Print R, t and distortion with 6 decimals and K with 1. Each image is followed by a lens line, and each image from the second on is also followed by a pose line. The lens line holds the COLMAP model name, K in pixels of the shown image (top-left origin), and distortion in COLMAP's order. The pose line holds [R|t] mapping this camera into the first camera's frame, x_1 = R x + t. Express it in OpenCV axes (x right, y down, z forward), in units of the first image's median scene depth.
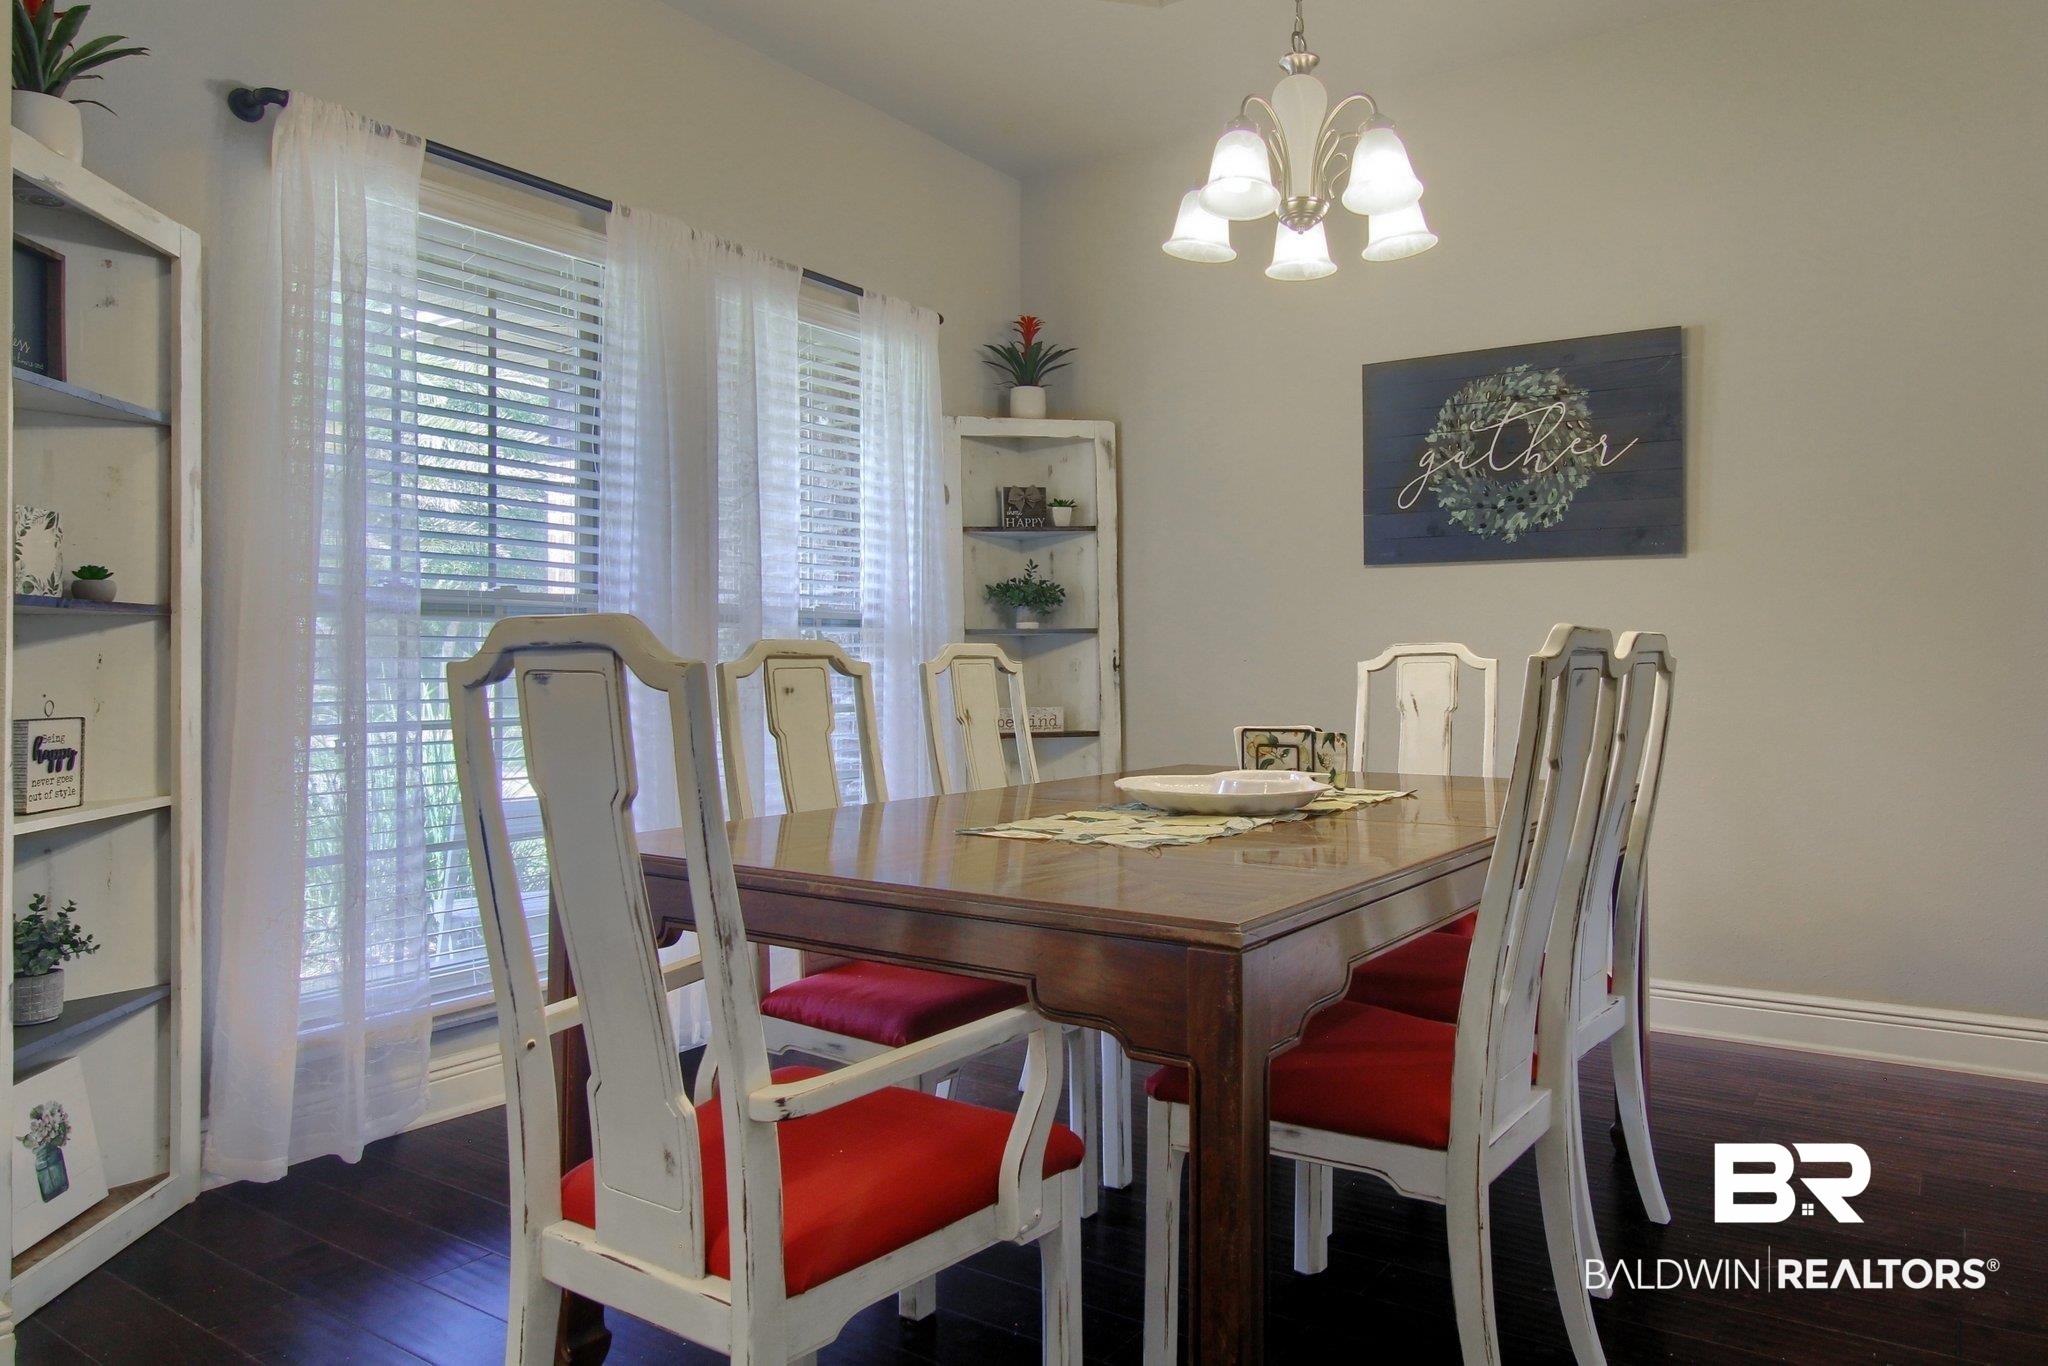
lens RADIAL K [[1214.2, 0, 1025.0], [0, 1214.2, 657.2], [0, 0, 1]] dist [0.001698, 0.001084]
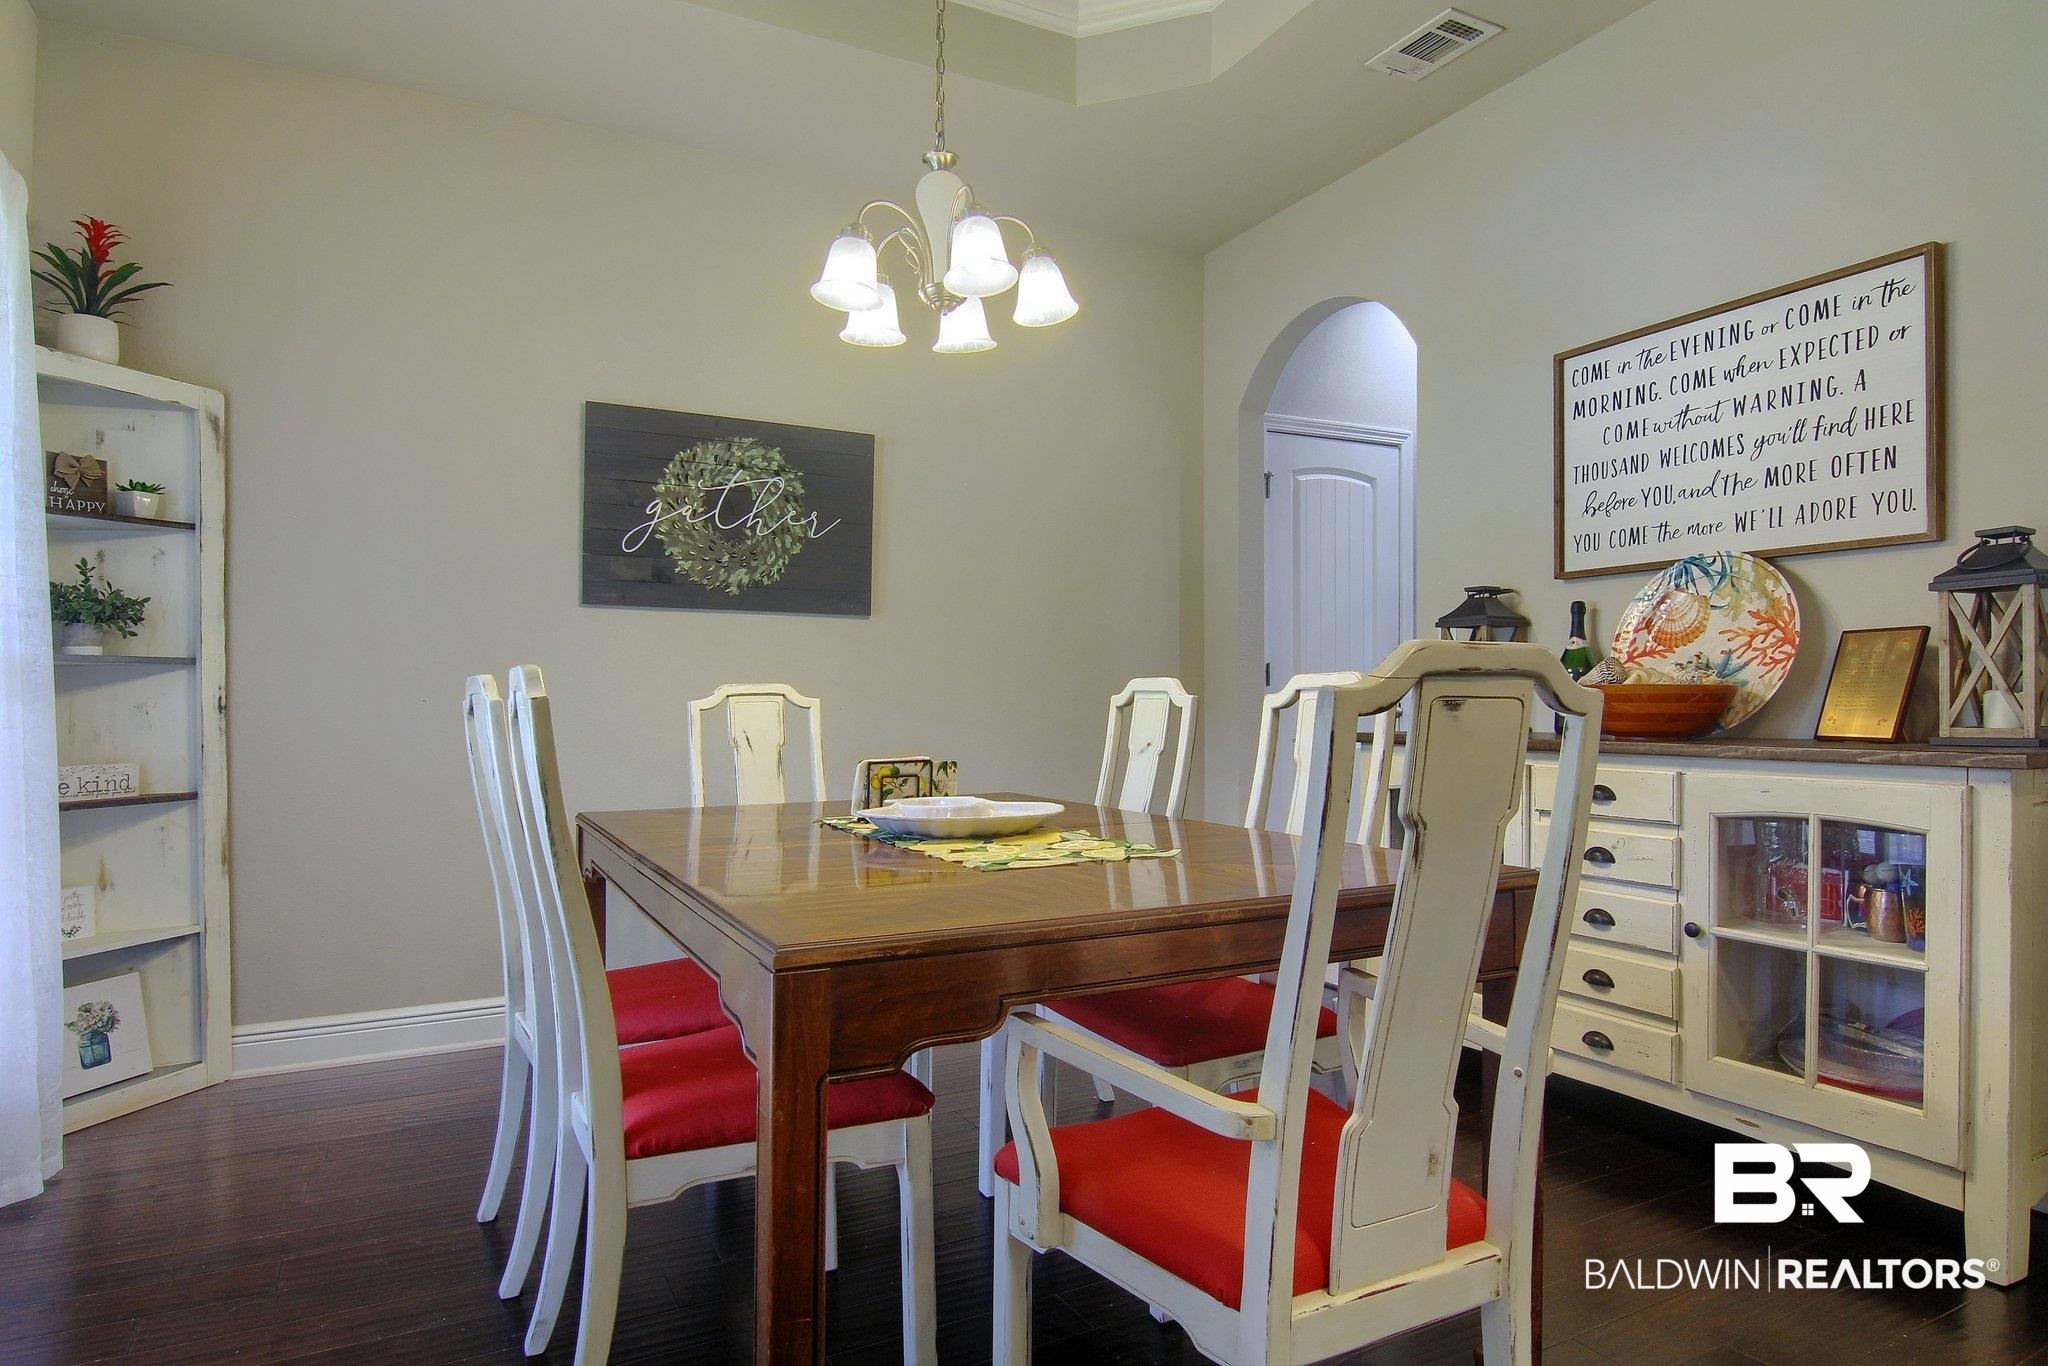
lens RADIAL K [[1167.9, 0, 1025.6], [0, 1167.9, 695.8], [0, 0, 1]] dist [0.000201, -0.000859]
pose [[0.512710, 0.006276, 0.858539, -0.627585], [-0.001733, 0.999979, -0.006275, 0.007475], [-0.858560, 0.001729, 0.512710, 0.364946]]
